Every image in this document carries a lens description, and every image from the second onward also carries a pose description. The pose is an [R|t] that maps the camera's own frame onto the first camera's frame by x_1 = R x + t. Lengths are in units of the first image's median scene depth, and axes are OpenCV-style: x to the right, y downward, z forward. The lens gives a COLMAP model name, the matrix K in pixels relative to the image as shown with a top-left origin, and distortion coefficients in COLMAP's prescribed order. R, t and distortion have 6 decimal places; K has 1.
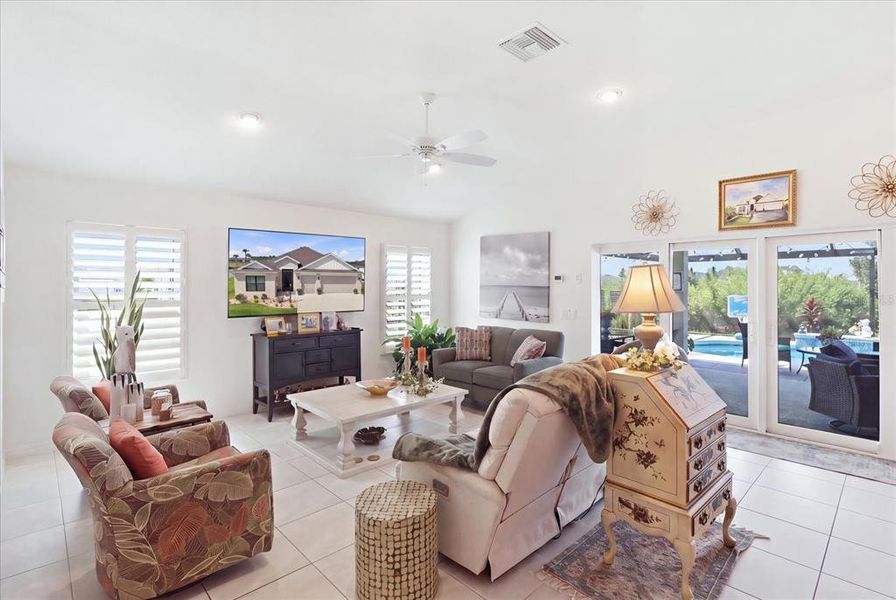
lens RADIAL K [[420.1, 0, 450.6], [0, 420.1, 289.5], [0, 0, 1]] dist [-0.006760, -0.000627]
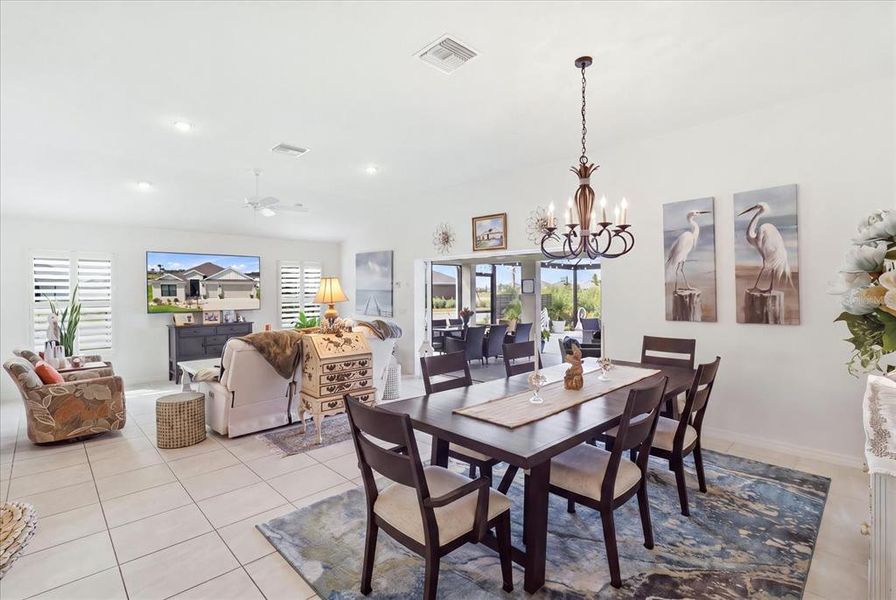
lens RADIAL K [[420.1, 0, 450.6], [0, 420.1, 289.5], [0, 0, 1]] dist [-0.006760, -0.000627]
pose [[0.999638, -0.010024, 0.024959, 0.420528], [0.010350, 0.999863, -0.012951, 0.010174], [-0.024826, 0.013205, 0.999605, -0.389527]]
